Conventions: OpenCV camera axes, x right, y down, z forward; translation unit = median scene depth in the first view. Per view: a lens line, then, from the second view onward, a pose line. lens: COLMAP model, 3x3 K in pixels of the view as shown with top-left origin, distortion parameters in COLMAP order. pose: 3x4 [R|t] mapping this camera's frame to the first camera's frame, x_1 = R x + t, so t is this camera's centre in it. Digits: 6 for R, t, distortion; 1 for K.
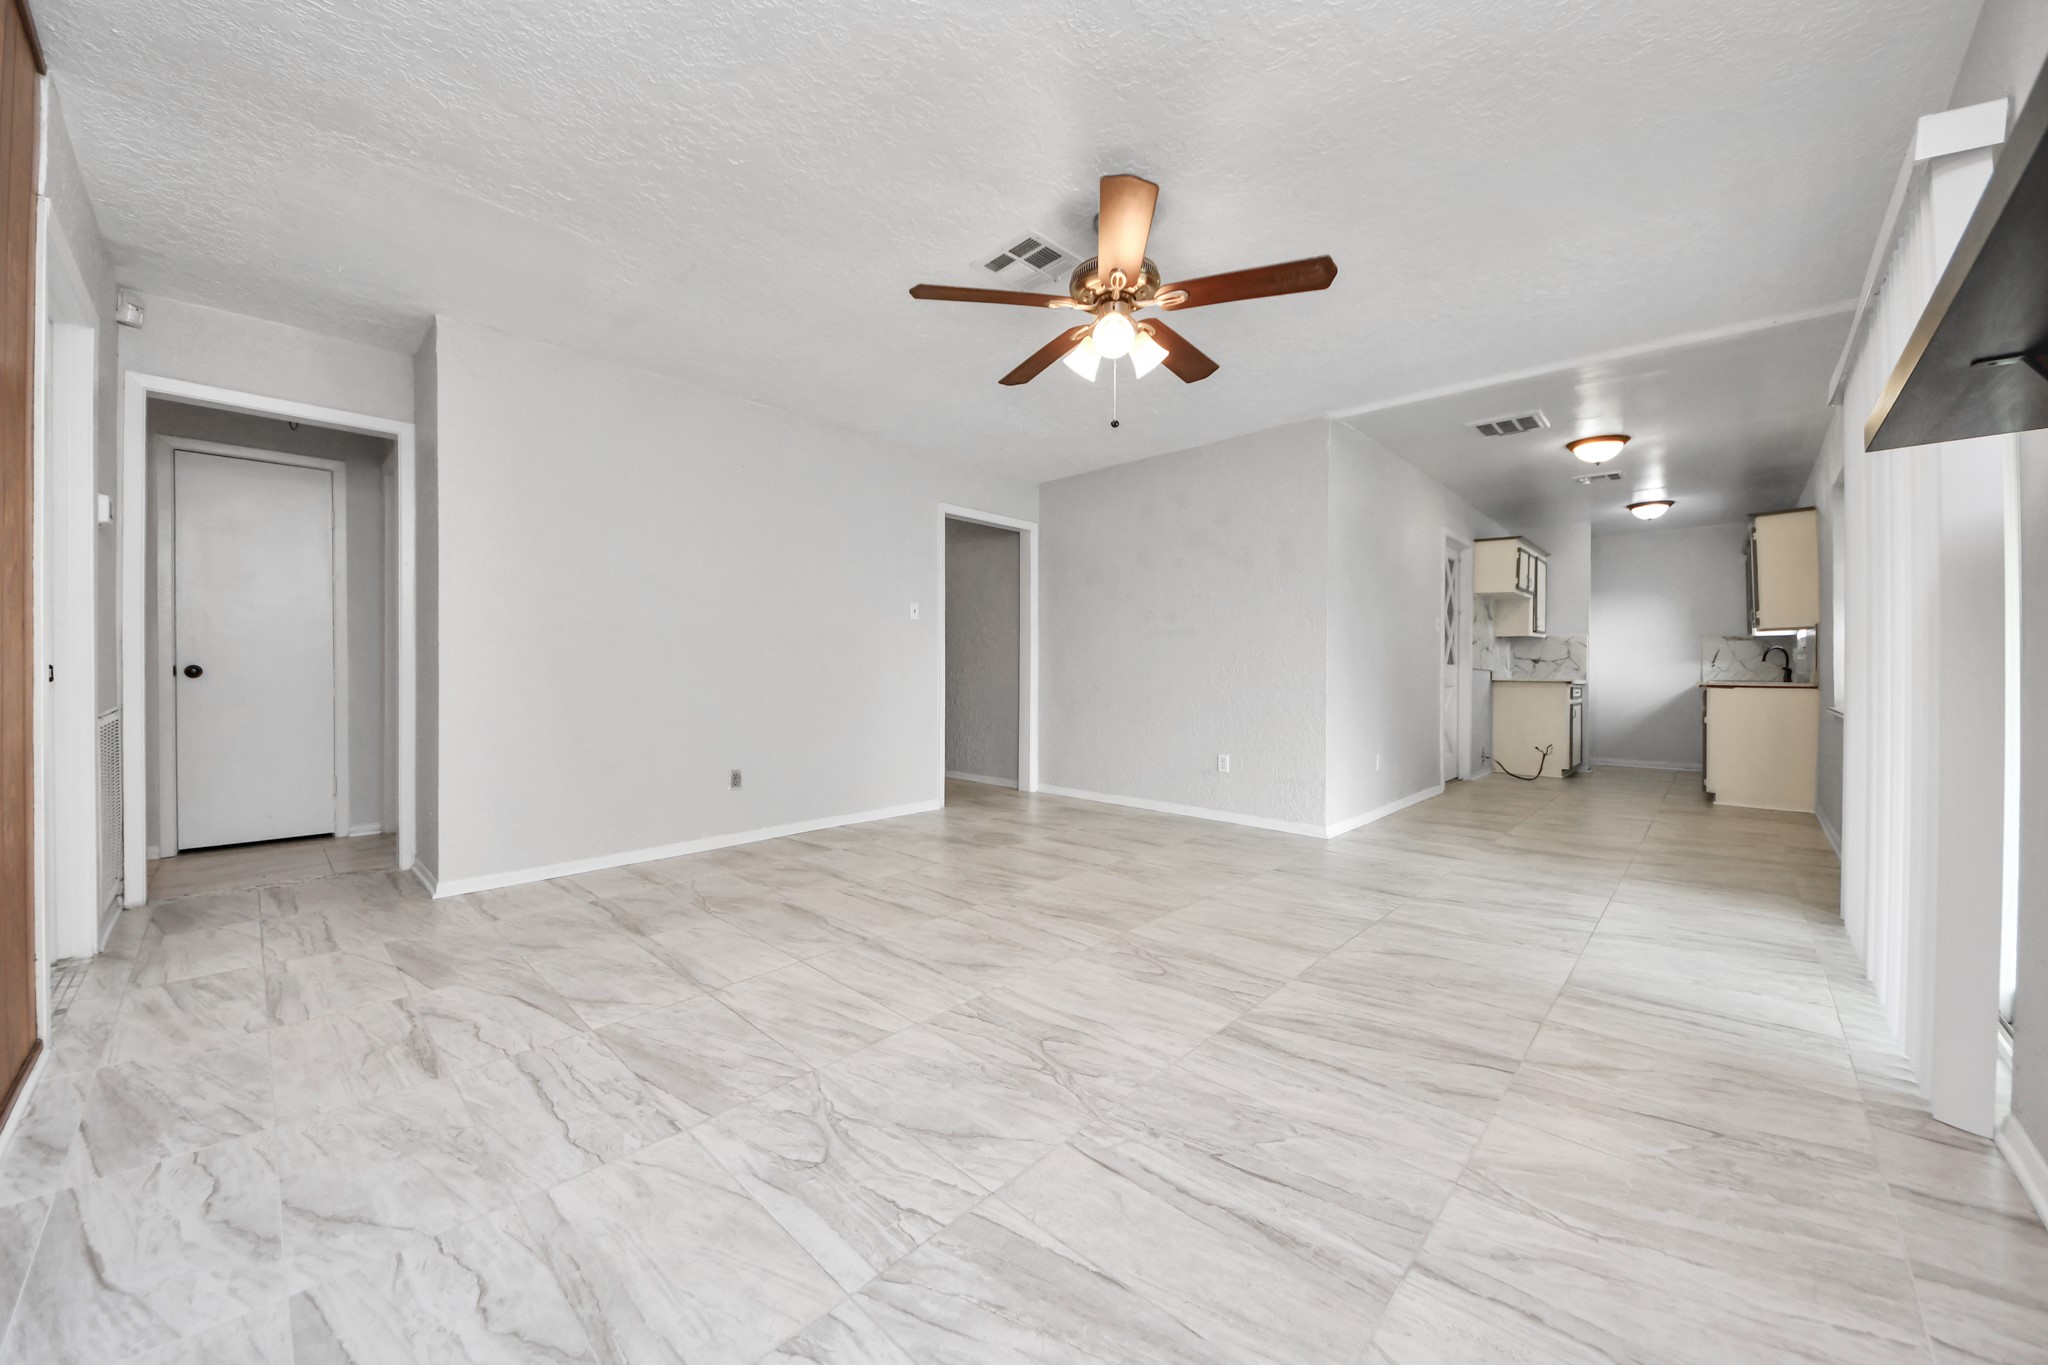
lens RADIAL K [[741.7, 0, 1013.7], [0, 741.7, 666.1], [0, 0, 1]] dist [-0.000221, -0.007930]
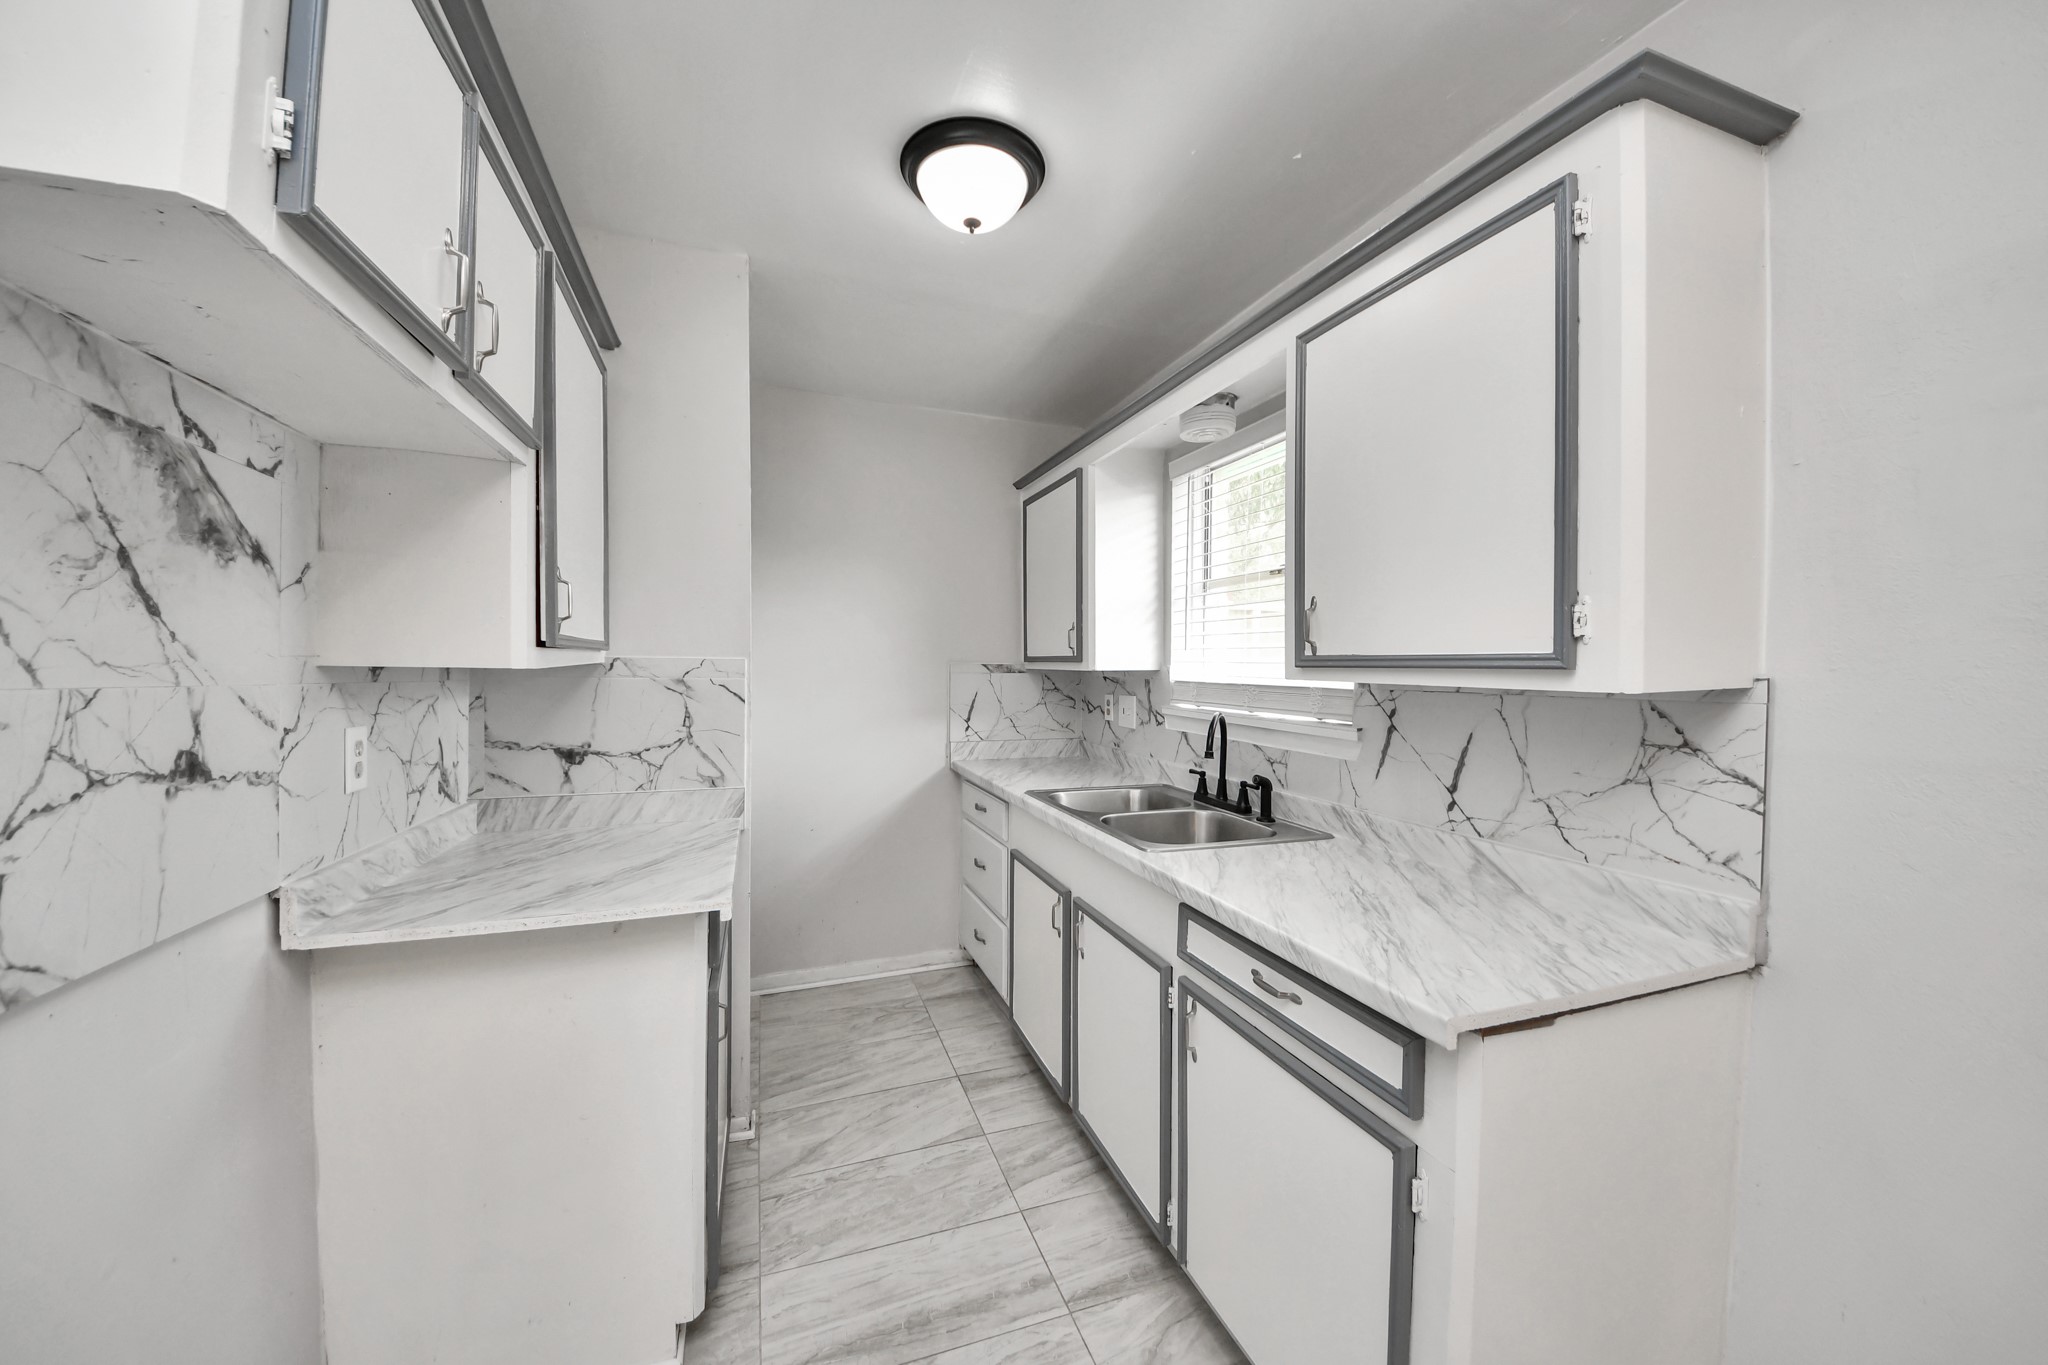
lens RADIAL K [[741.7, 0, 1019.0], [0, 741.7, 694.3], [0, 0, 1]] dist [-0.000221, -0.007930]
pose [[0.442838, -0.037643, 0.895811, 1.769781], [-0.014239, 0.998697, 0.049005, -0.134228], [-0.896489, -0.034456, 0.441725, 2.431830]]
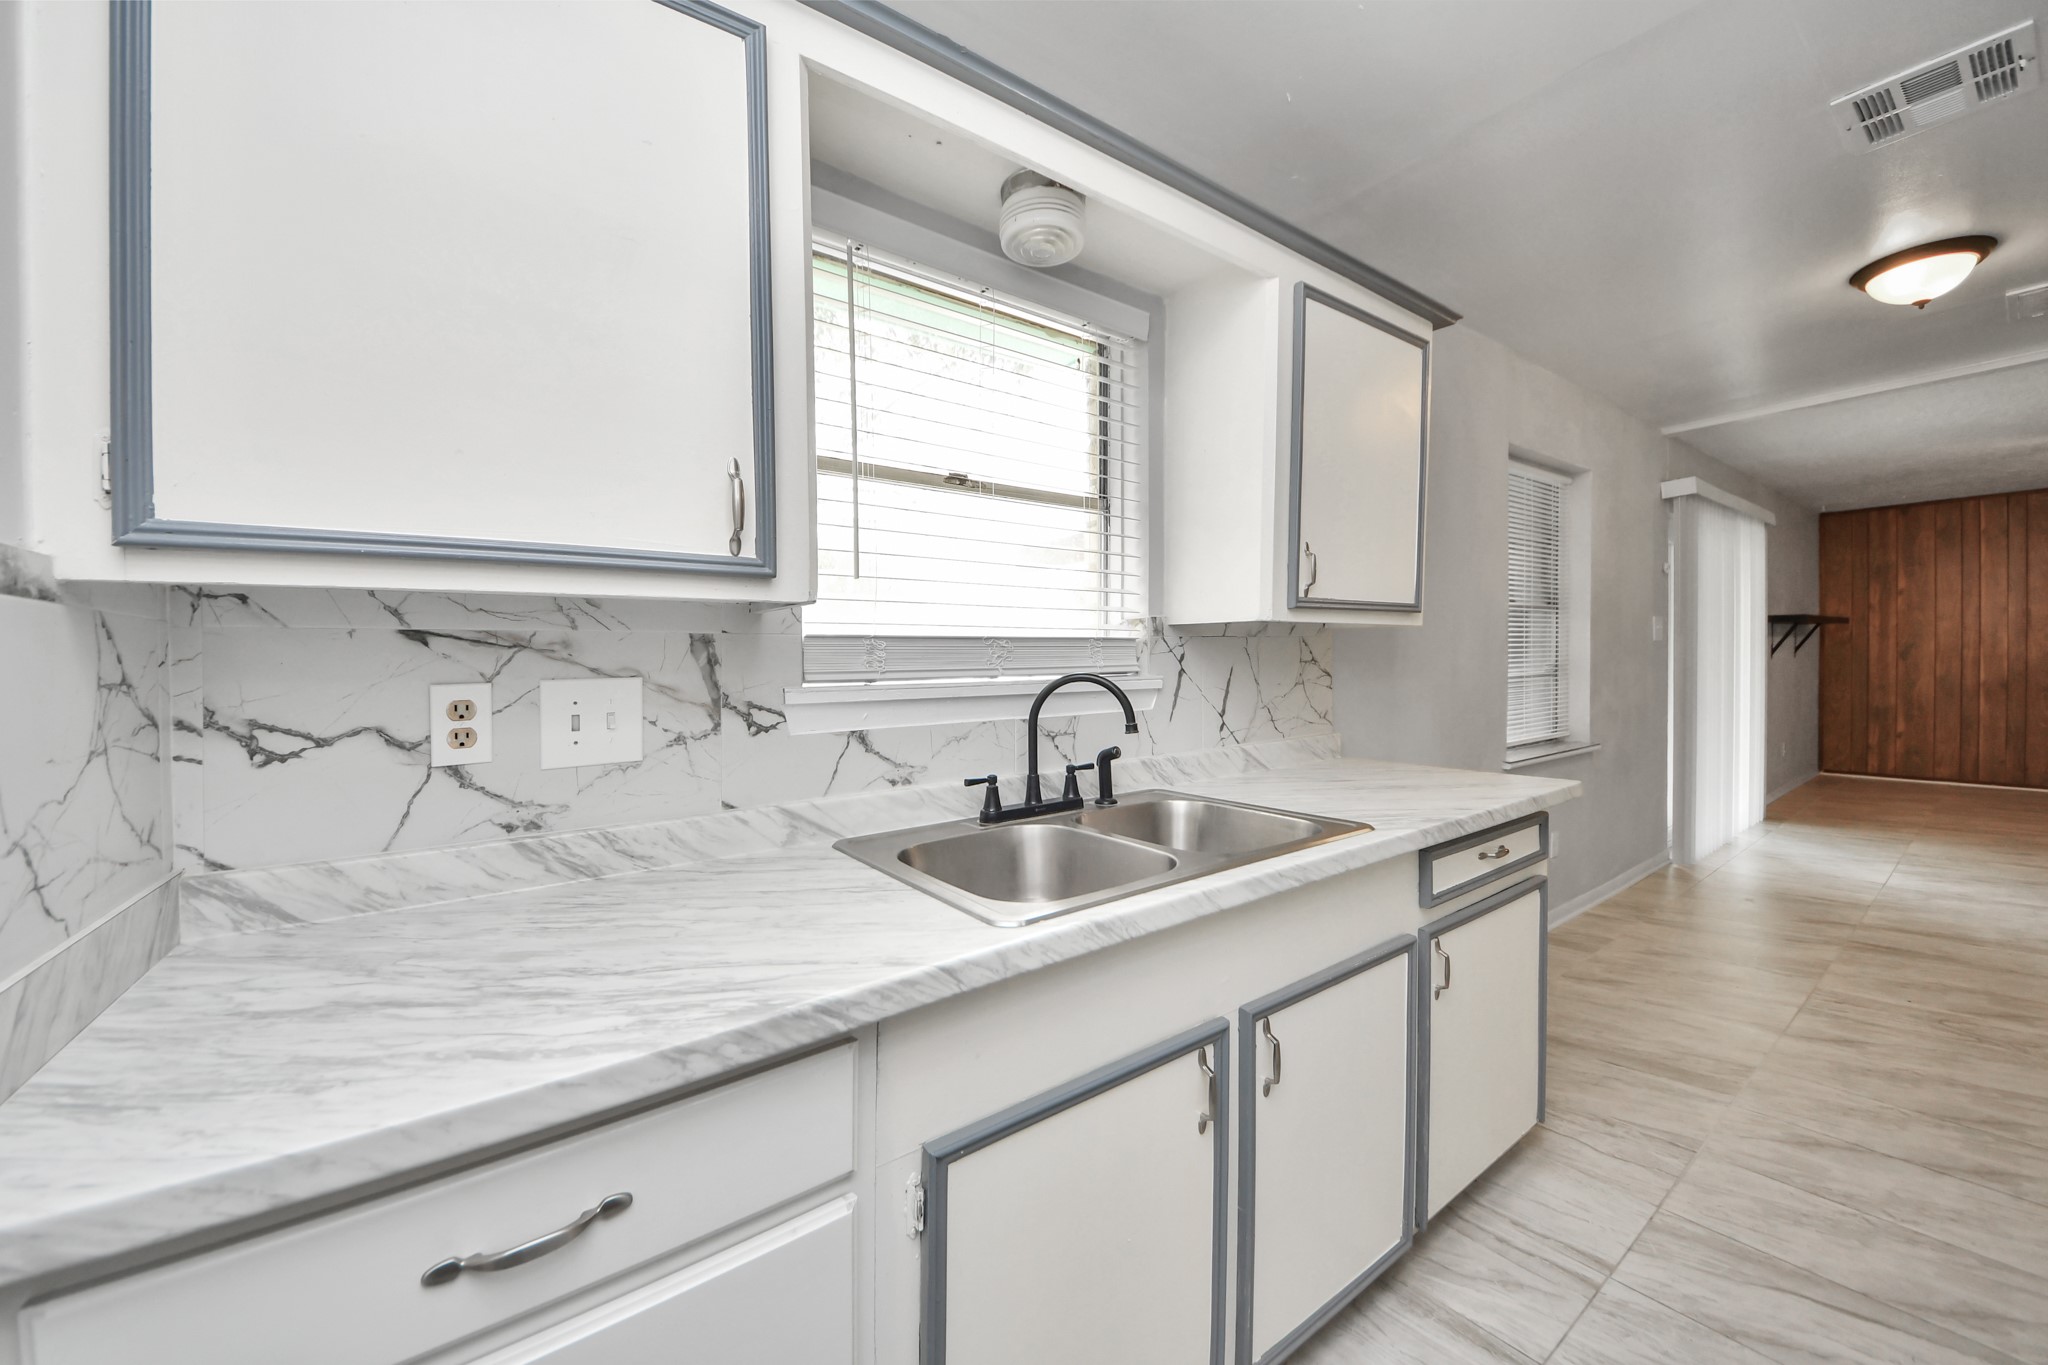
lens RADIAL K [[741.7, 0, 1011.2], [0, 741.7, 678.8], [0, 0, 1]] dist [-0.000221, -0.007930]
pose [[-0.981656, 0.007056, 0.190531, 2.680241], [0.011408, 0.999698, 0.021756, -0.077353], [-0.190320, 0.023530, -0.981440, 3.299101]]
